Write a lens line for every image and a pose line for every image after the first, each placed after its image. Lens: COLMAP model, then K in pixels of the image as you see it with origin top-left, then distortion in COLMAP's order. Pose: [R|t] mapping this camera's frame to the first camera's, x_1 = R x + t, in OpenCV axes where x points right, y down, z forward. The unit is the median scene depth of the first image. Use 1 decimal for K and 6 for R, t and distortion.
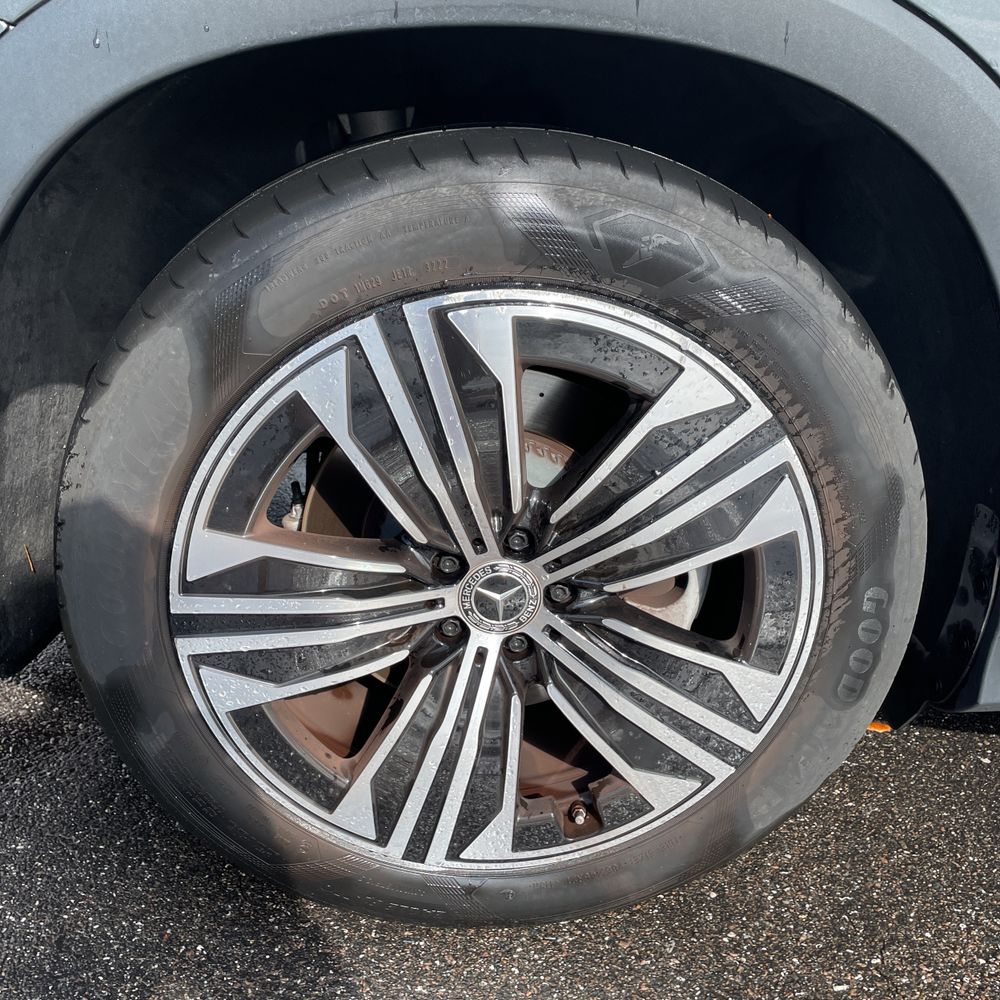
lens RADIAL K [[1011.7, 0, 495.4], [0, 1011.7, 503.1], [0, 0, 1]] dist [0.045734, 0.000000]
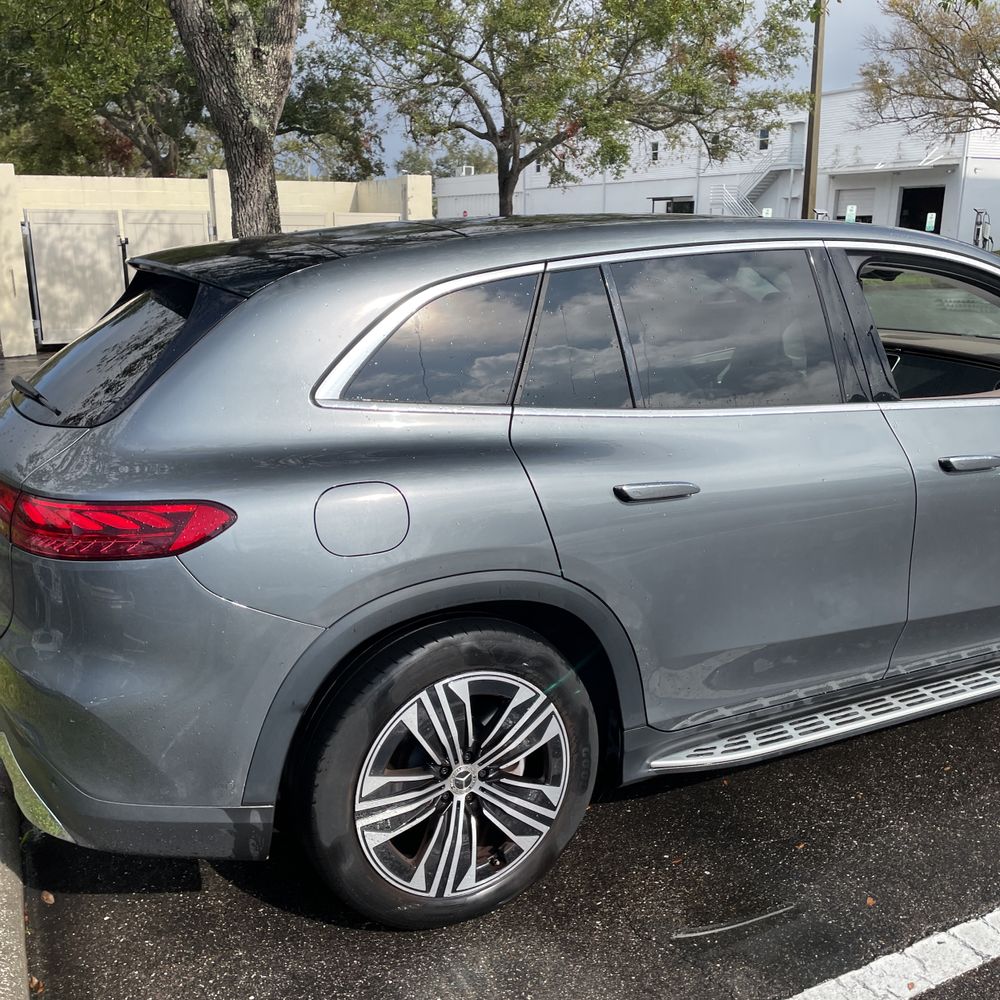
lens RADIAL K [[1011.7, 0, 493.5], [0, 1011.7, 496.4], [0, 0, 1]] dist [0.045734, 0.000000]
pose [[0.918828, -0.109638, 0.379124, -0.869365], [0.178476, 0.972228, -0.151390, -0.217903], [-0.351996, 0.206766, 0.912878, -1.662817]]
